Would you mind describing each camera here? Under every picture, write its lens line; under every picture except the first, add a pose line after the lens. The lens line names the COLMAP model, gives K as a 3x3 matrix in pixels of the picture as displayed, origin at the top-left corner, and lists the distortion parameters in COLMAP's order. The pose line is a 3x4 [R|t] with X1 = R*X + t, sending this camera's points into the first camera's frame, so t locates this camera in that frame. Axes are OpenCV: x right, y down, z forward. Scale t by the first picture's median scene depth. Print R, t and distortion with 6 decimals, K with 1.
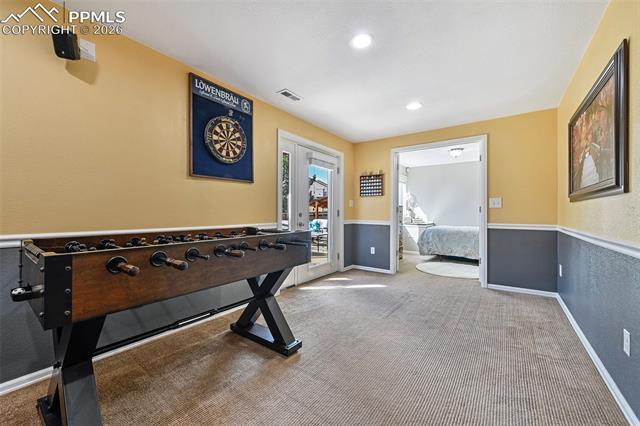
lens RADIAL K [[257.6, 0, 321.6], [0, 257.6, 211.5], [0, 0, 1]] dist [0.007539, -0.001403]
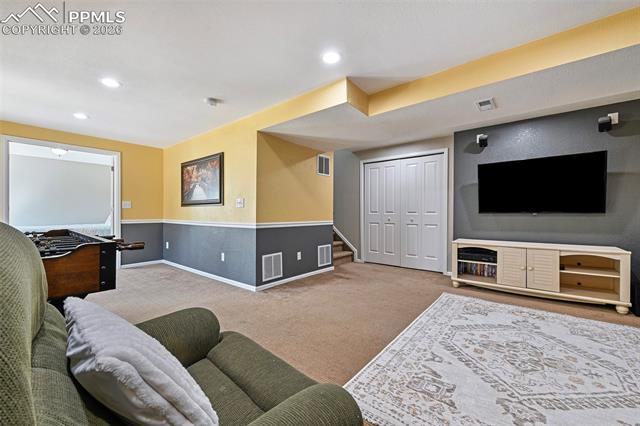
lens RADIAL K [[257.6, 0, 315.9], [0, 257.6, 211.6], [0, 0, 1]] dist [0.007539, -0.001403]
pose [[0.069146, -0.002108, 0.997604, -0.749679], [-0.005658, 0.999981, 0.002505, -0.006923], [-0.997590, -0.005818, 0.069133, -0.104810]]
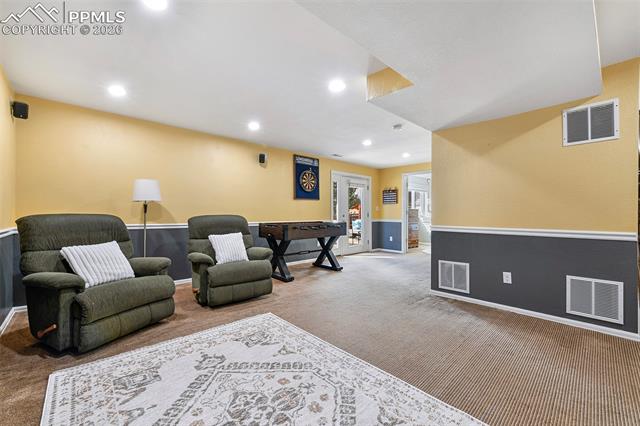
lens RADIAL K [[259.9, 0, 313.6], [0, 259.9, 213.5], [0, 0, 1]] dist [0.003655, -0.000071]
pose [[0.977445, -0.004926, -0.211133, 0.120537], [0.005251, 0.999986, 0.000976, -0.006968], [0.211125, -0.002062, 0.977457, -1.003009]]
